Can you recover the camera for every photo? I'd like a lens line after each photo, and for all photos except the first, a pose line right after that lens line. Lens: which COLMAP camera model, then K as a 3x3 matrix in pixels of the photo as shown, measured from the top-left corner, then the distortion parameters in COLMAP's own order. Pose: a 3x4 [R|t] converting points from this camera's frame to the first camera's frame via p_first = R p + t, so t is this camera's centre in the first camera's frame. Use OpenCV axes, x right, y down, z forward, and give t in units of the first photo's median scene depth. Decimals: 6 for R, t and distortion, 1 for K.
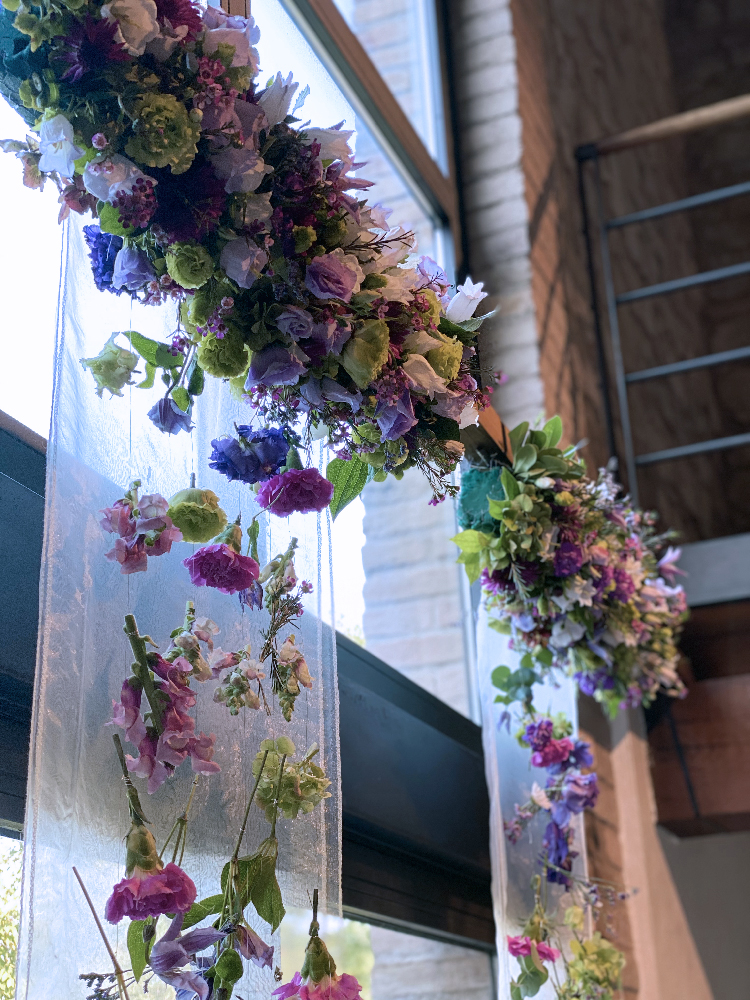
lens RADIAL K [[1507.3, 0, 375.0], [0, 1507.3, 500.0], [0, 0, 1]] dist [0.327203, -1.451626]
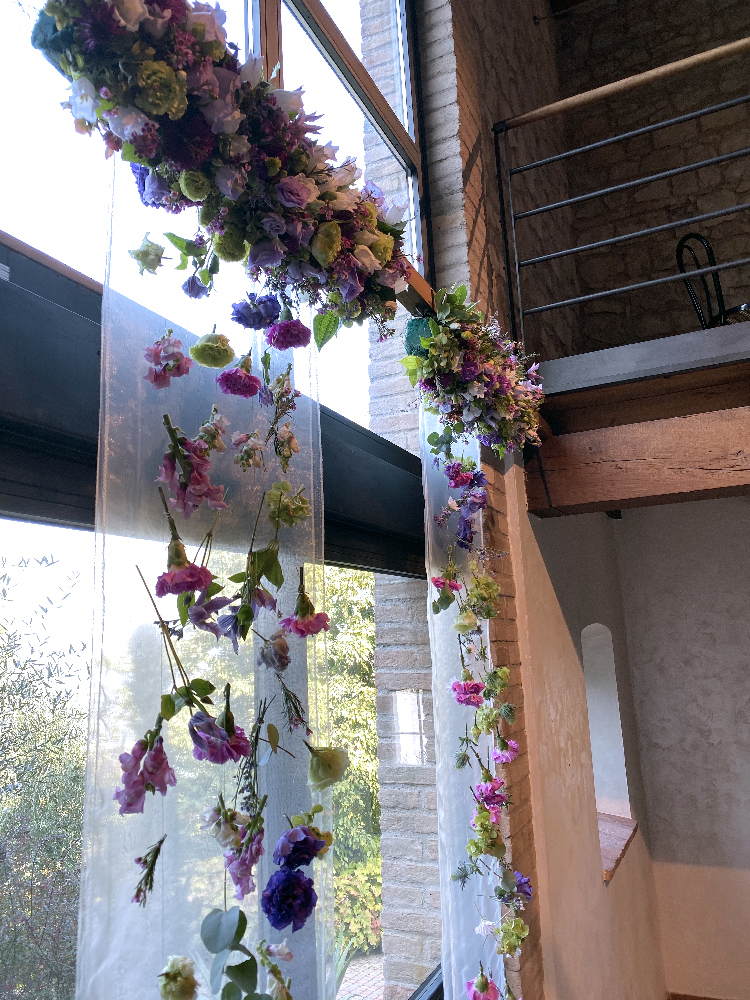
lens RADIAL K [[755.9, 0, 375.0], [0, 755.9, 500.0], [0, 0, 1]] dist [0.031461, -0.008748]
pose [[0.998628, -0.009256, -0.051538, 0.081740], [0.019858, 0.977672, 0.209197, -0.000001], [0.048451, -0.209933, 0.976515, 0.159591]]
